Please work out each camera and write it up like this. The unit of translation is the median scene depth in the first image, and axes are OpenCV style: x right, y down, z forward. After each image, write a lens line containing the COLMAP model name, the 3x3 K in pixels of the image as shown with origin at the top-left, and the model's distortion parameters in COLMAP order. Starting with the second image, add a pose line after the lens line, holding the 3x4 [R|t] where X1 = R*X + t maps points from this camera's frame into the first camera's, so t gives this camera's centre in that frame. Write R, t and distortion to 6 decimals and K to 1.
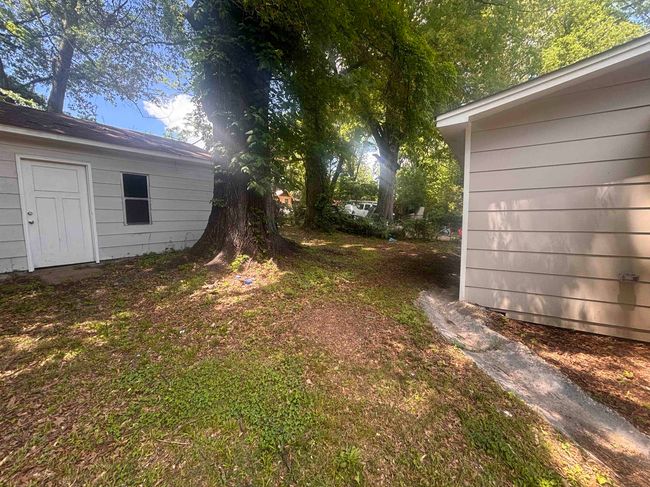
lens RADIAL K [[262.4, 0, 325.3], [0, 262.4, 243.5], [0, 0, 1]] dist [0.004021, 0.000026]
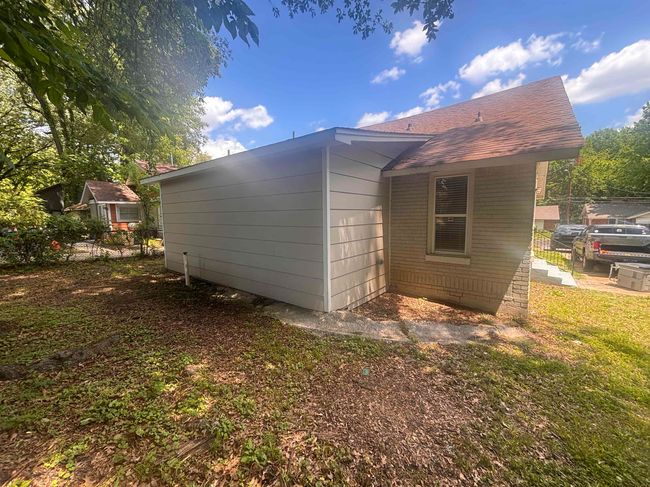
lens RADIAL K [[262.4, 0, 325.5], [0, 262.4, 240.2], [0, 0, 1]] dist [0.004021, 0.000026]
pose [[0.104381, -0.091794, 0.990292, -0.597023], [0.109728, 0.990715, 0.080267, -0.184258], [-0.988466, 0.100284, 0.113484, 1.055649]]
